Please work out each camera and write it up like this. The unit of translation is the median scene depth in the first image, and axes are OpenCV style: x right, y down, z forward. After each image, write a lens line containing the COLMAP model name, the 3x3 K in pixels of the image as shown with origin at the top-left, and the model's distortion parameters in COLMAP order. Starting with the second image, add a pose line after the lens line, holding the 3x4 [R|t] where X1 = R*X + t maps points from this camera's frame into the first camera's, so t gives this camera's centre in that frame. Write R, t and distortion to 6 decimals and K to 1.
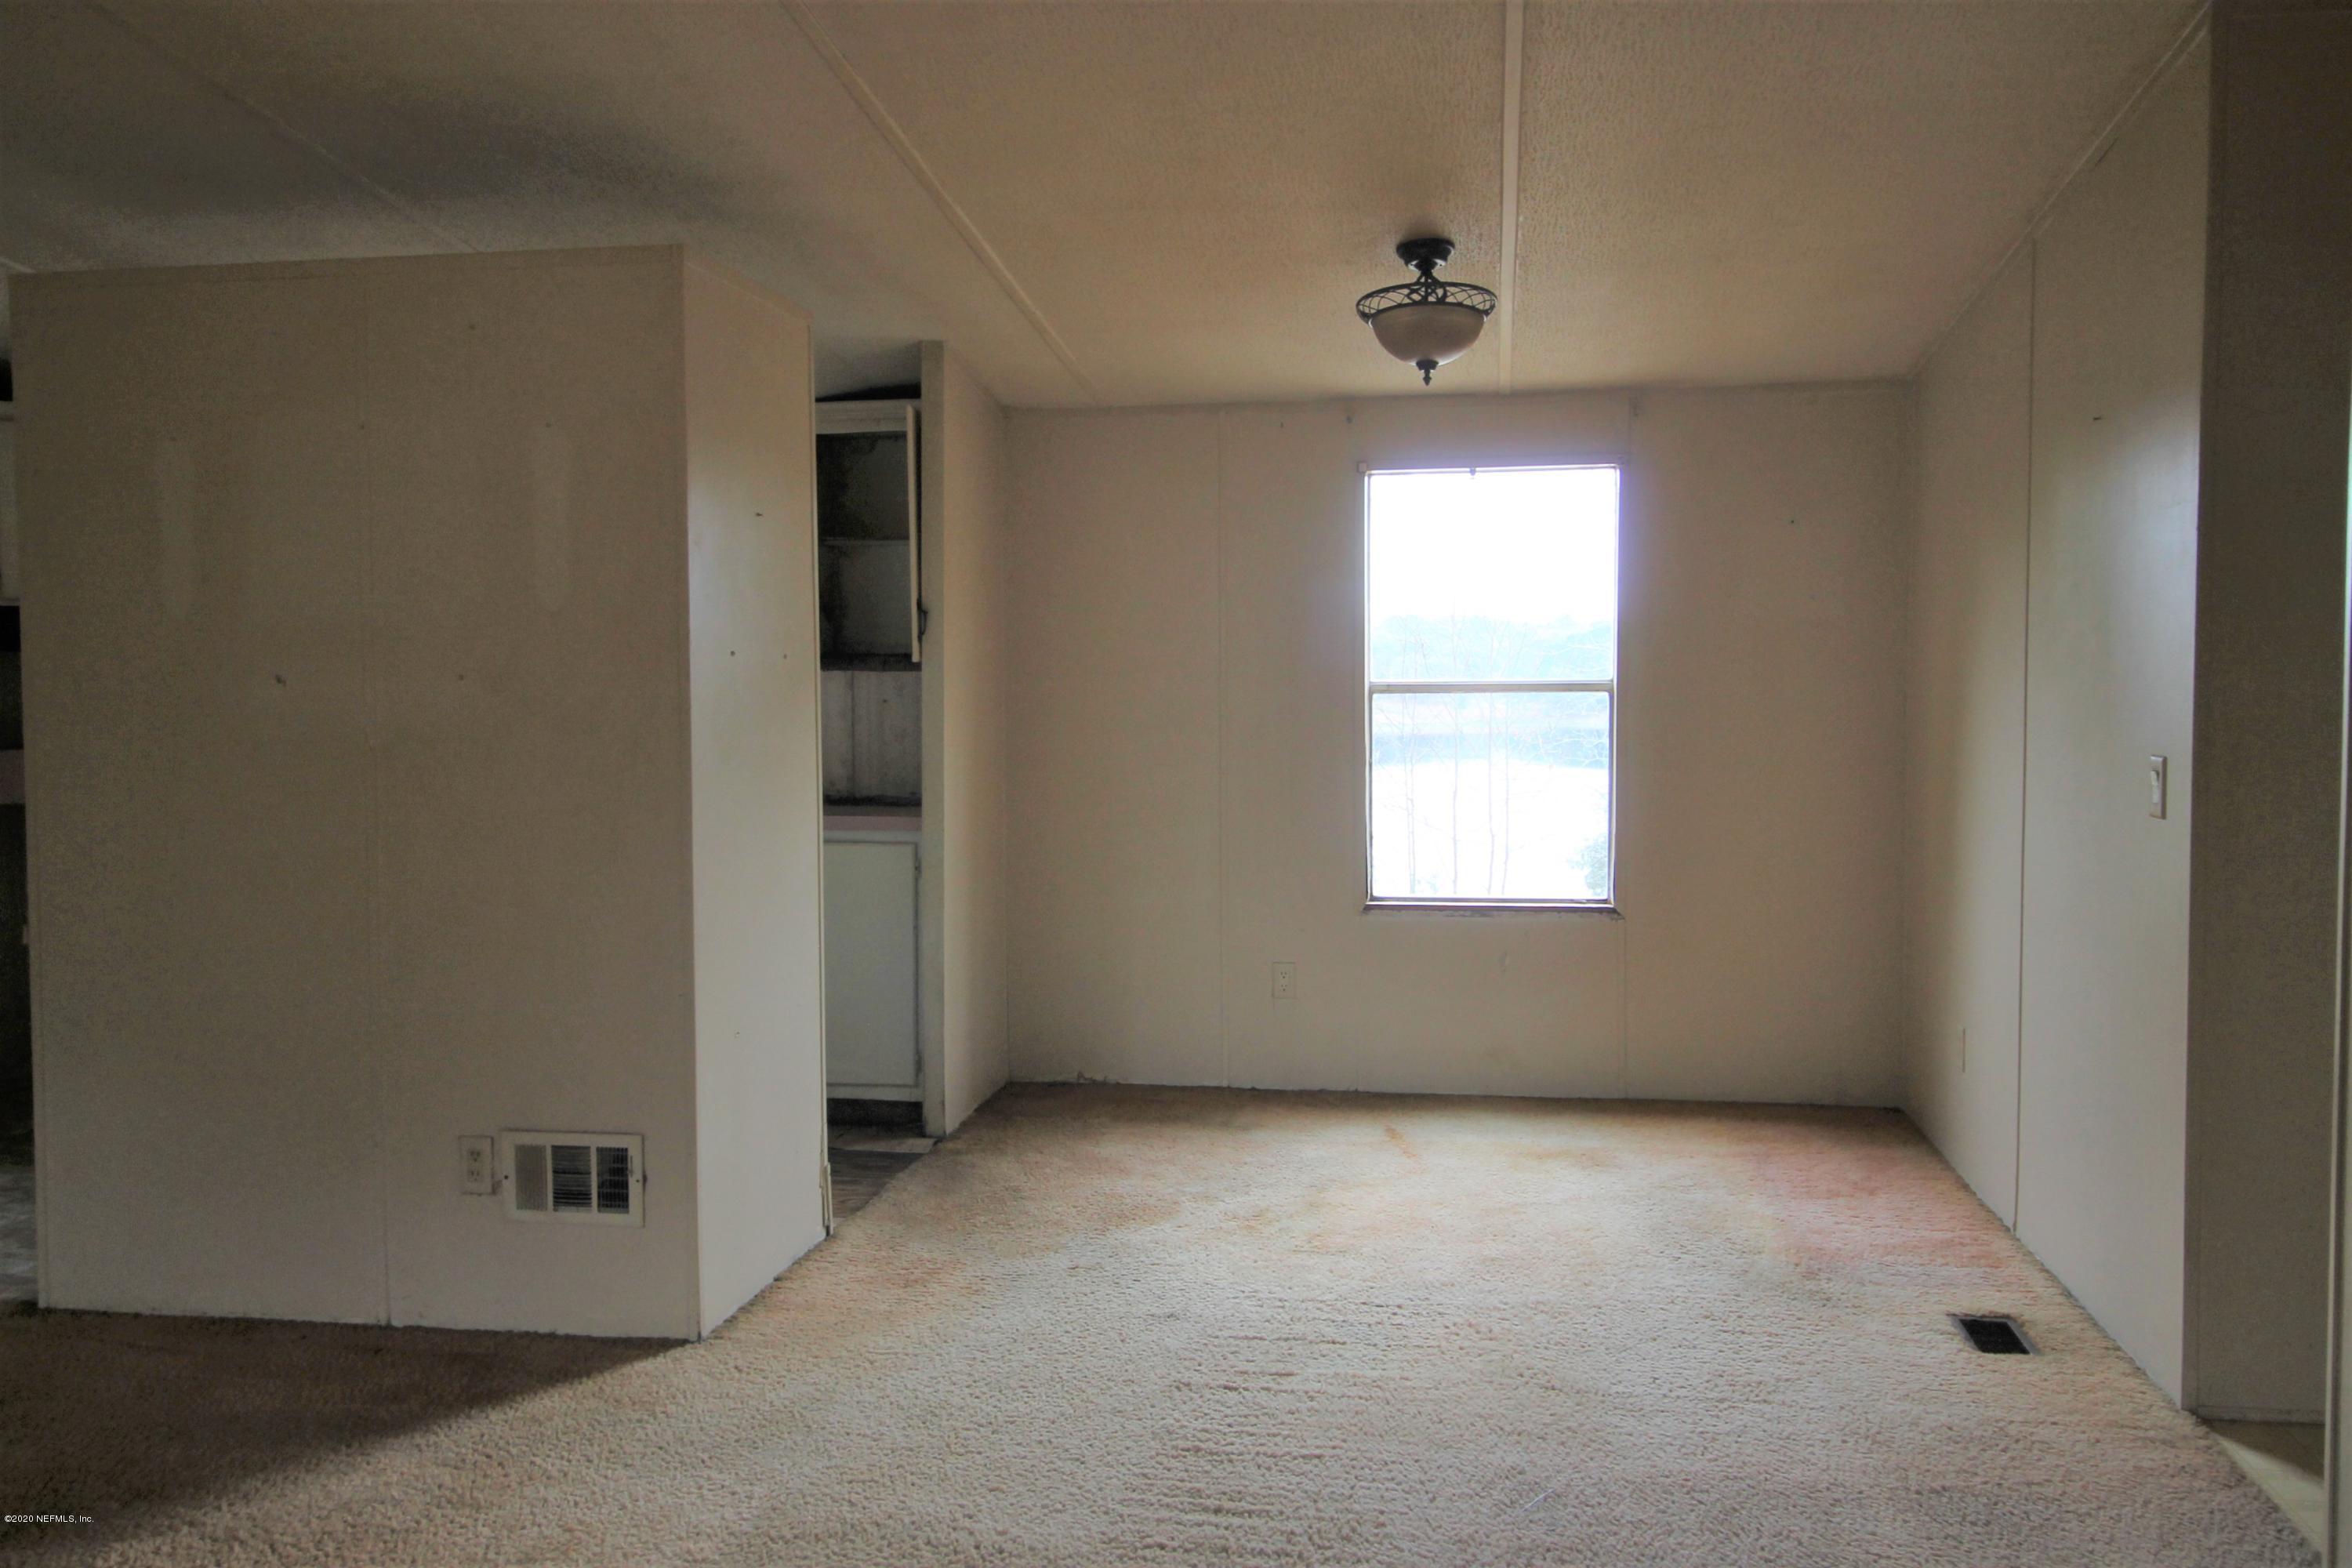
lens RADIAL K [[1856.1, 0, 1180.5], [0, 1856.1, 747.3], [0, 0, 1]] dist [0.007526, -0.000854]
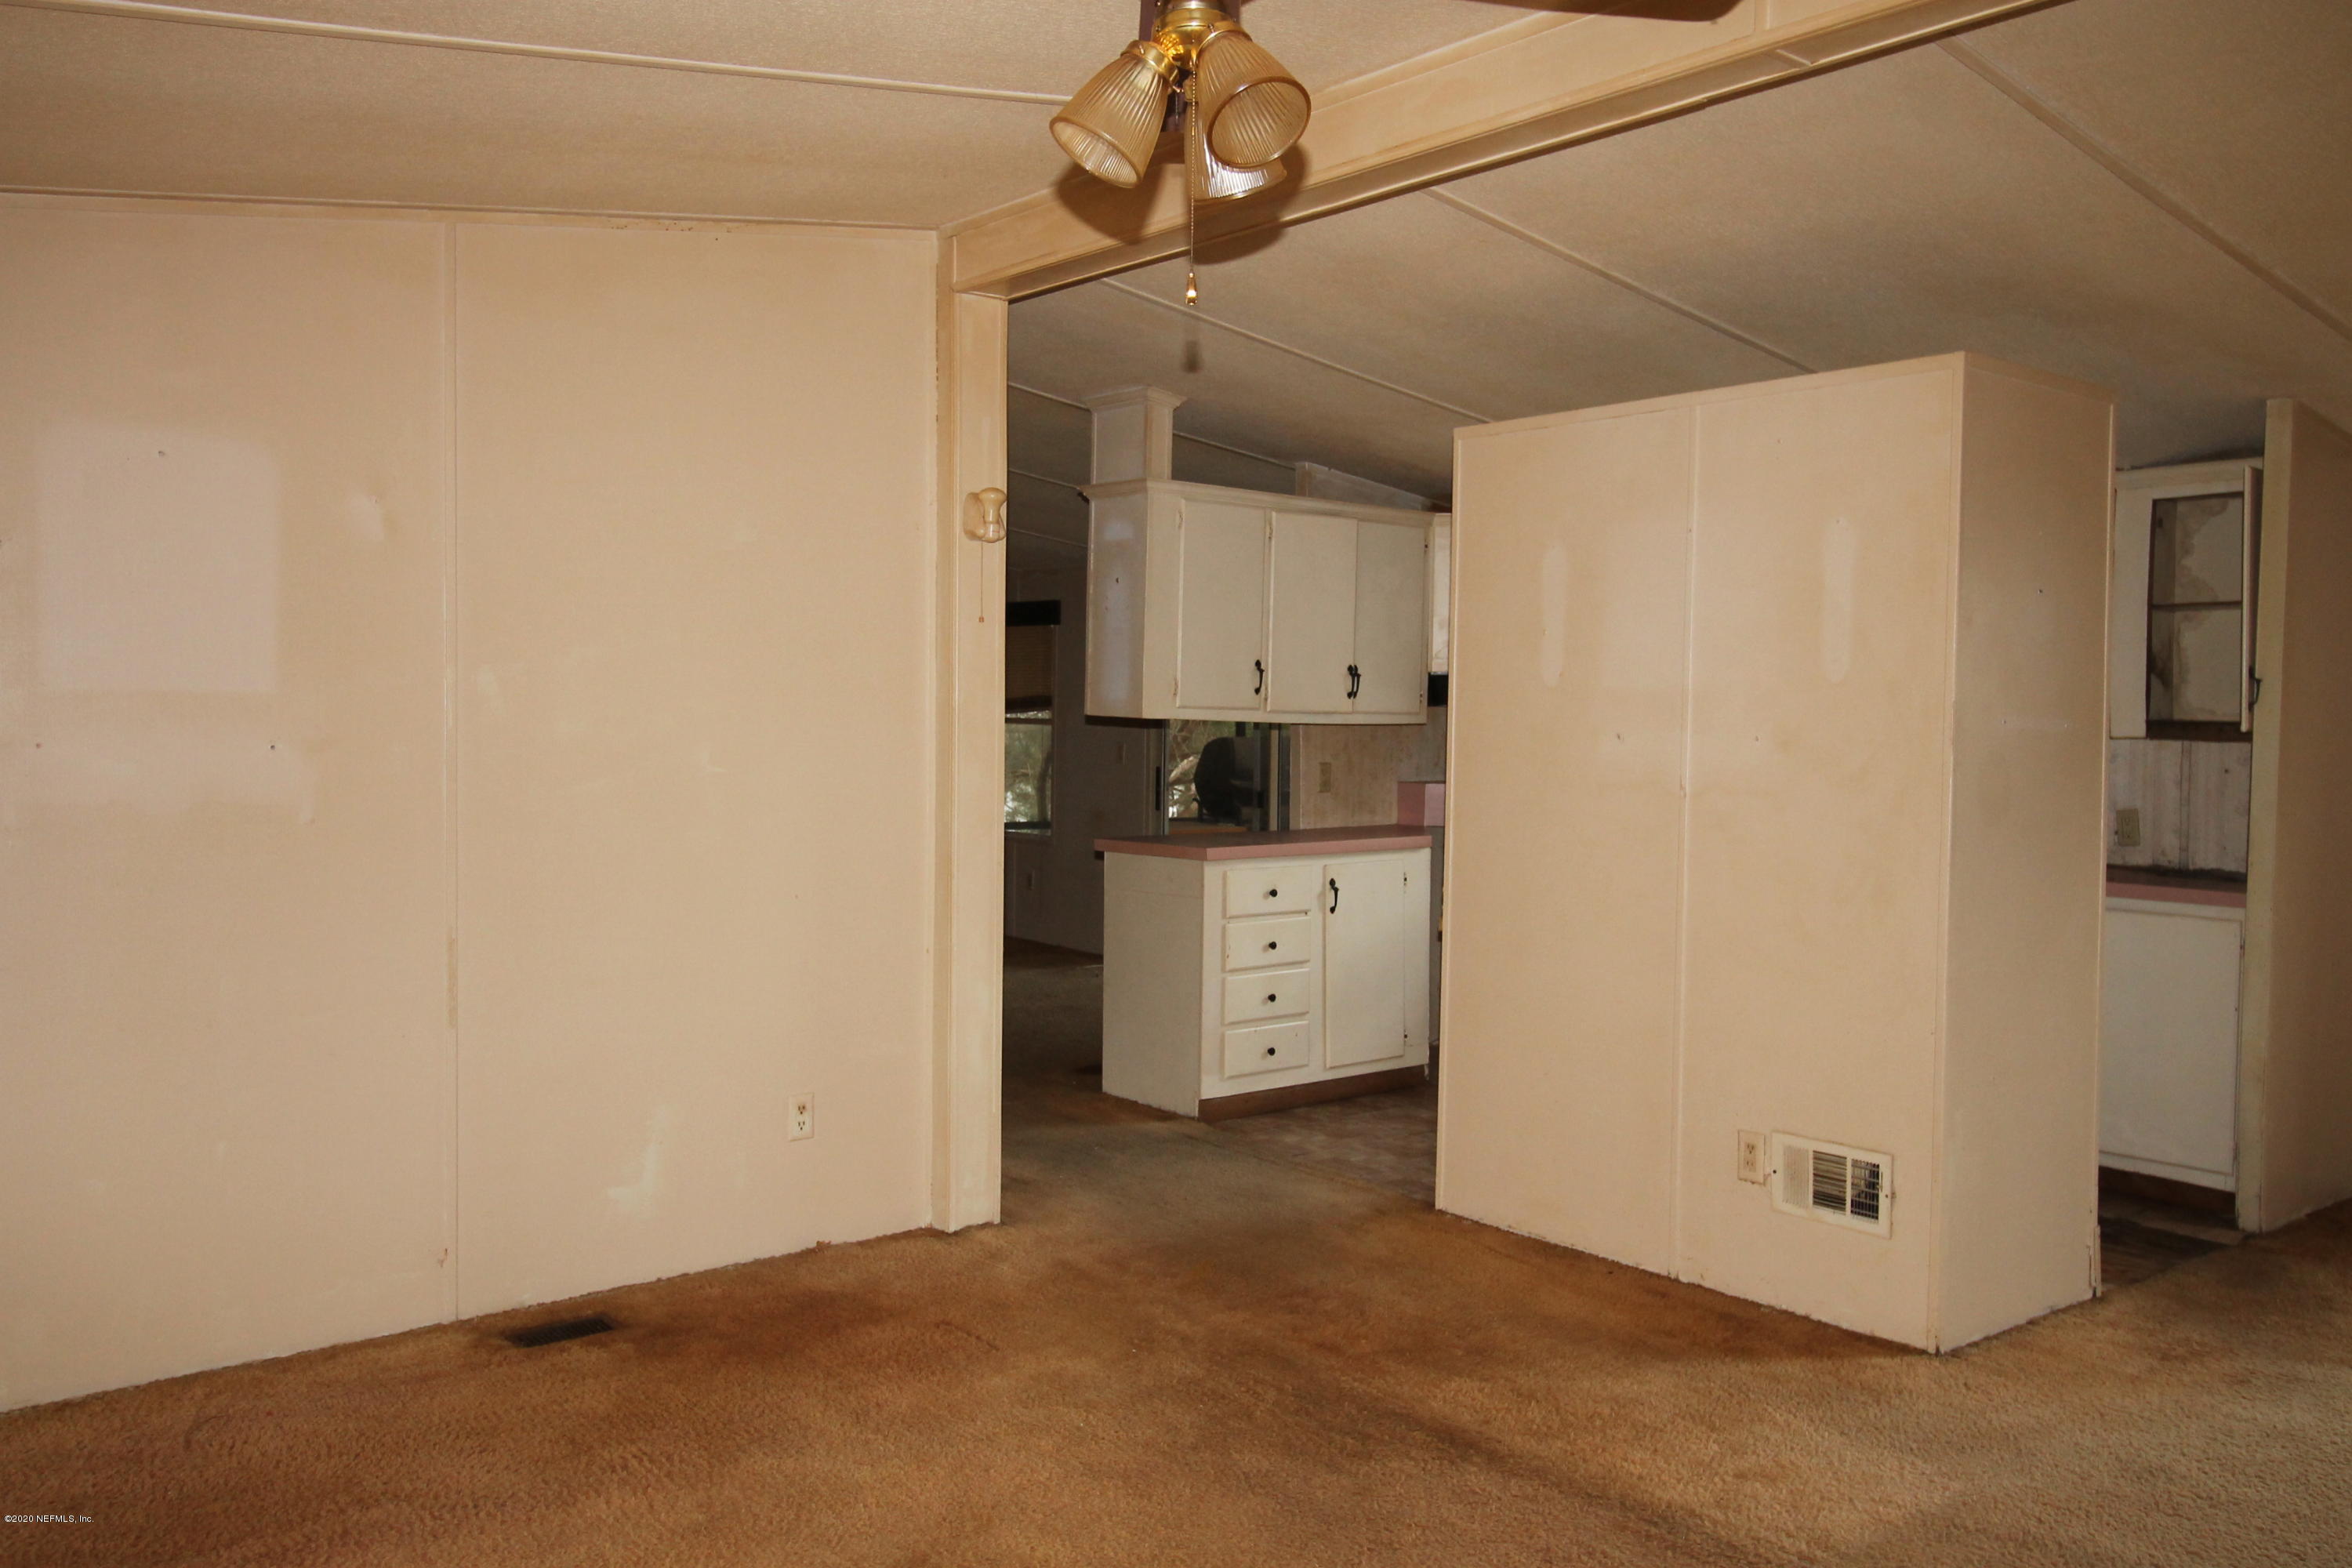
lens RADIAL K [[1856.1, 0, 1180.5], [0, 1856.1, 747.3], [0, 0, 1]] dist [0.007526, -0.000854]
pose [[0.743267, 0.028325, -0.668395, 0.125208], [-0.048545, 0.998753, -0.011658, 0.000147], [0.667231, 0.041113, 0.743715, -0.111887]]
